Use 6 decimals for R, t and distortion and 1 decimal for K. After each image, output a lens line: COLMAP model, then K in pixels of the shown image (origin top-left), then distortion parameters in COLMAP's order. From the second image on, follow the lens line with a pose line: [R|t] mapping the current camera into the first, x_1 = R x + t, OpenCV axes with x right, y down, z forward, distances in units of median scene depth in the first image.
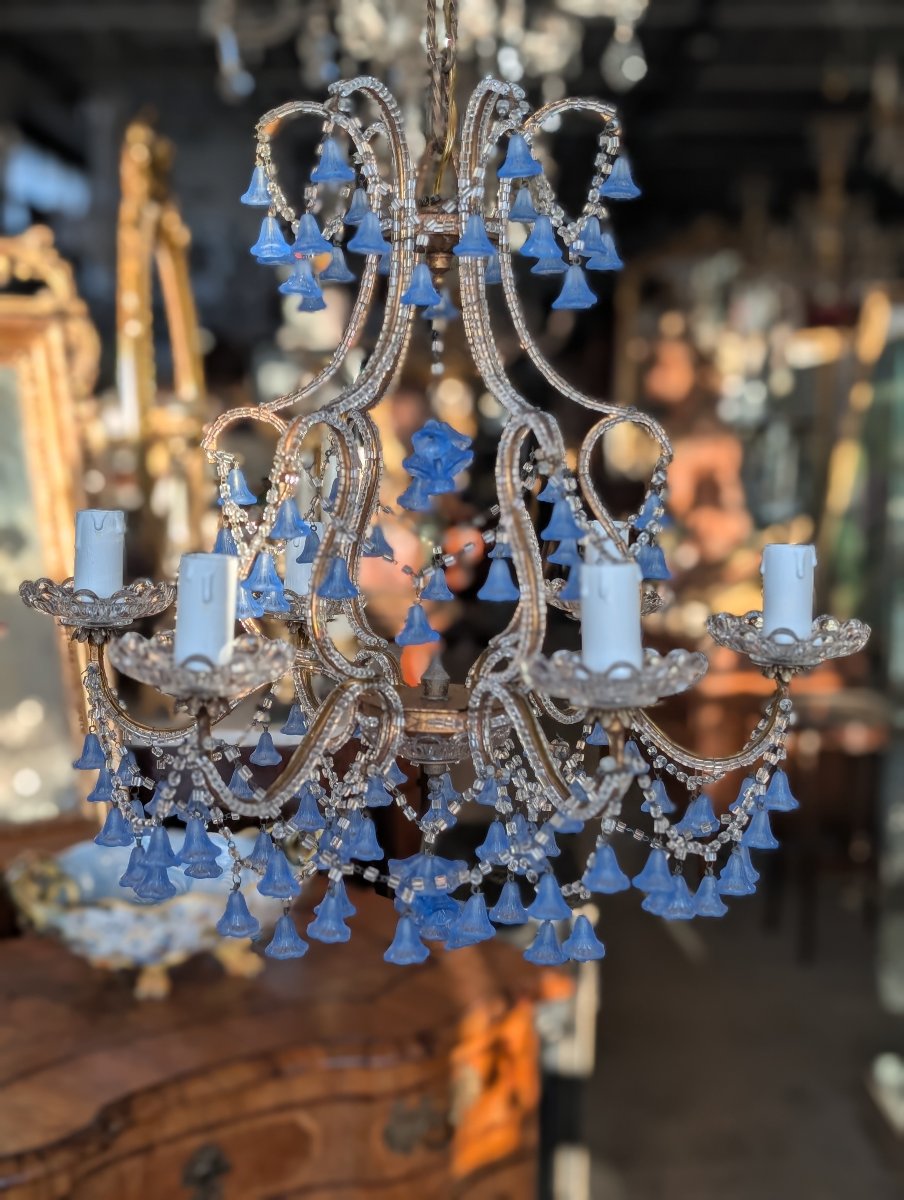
lens RADIAL K [[1581.4, 0, 452.0], [0, 1581.4, 600.0], [0, 0, 1]] dist [0.026001, -0.089272]
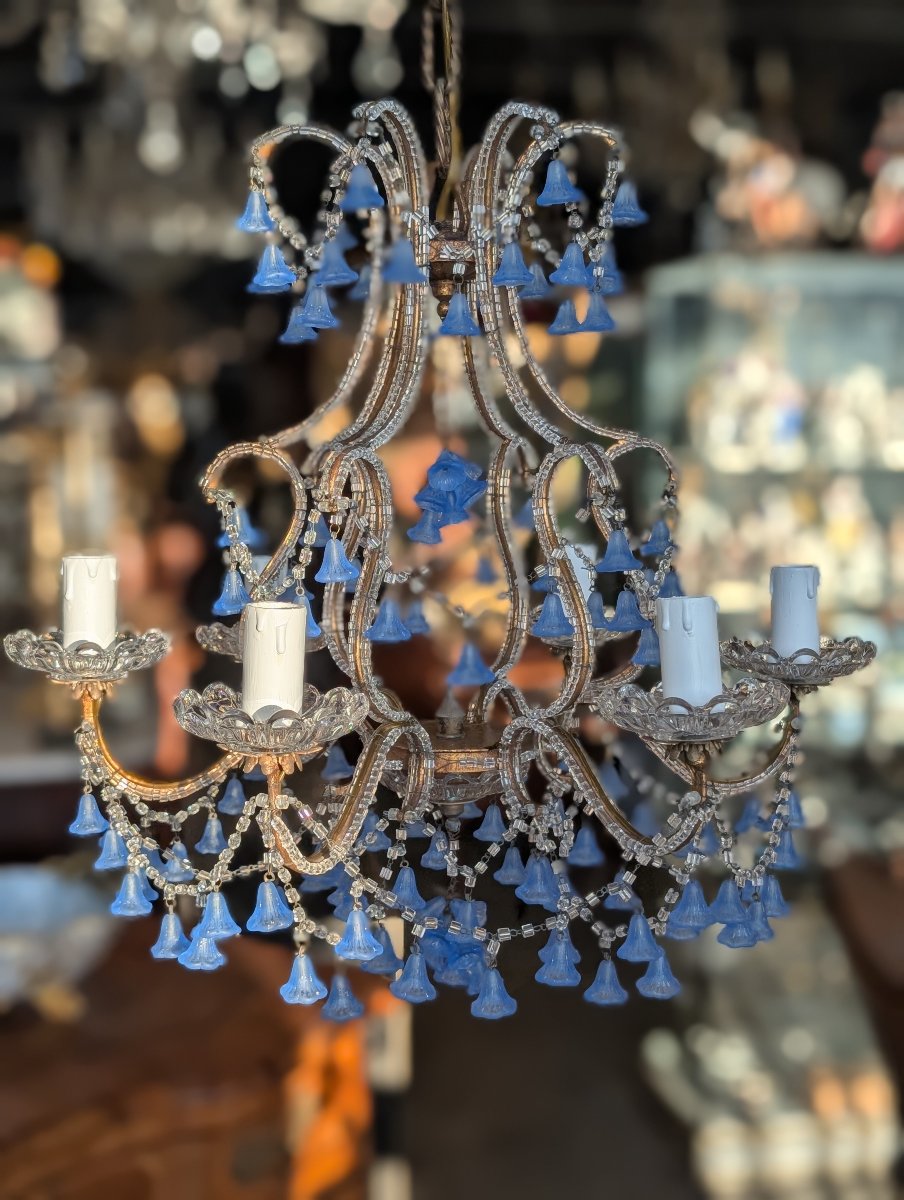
lens RADIAL K [[1581.4, 0, 452.0], [0, 1581.4, 600.0], [0, 0, 1]] dist [0.026001, -0.089272]
pose [[0.985726, -0.042549, 0.162892, -0.172911], [0.043227, 0.999065, -0.000616, -0.021958], [-0.162714, 0.007649, 0.986644, 0.040624]]
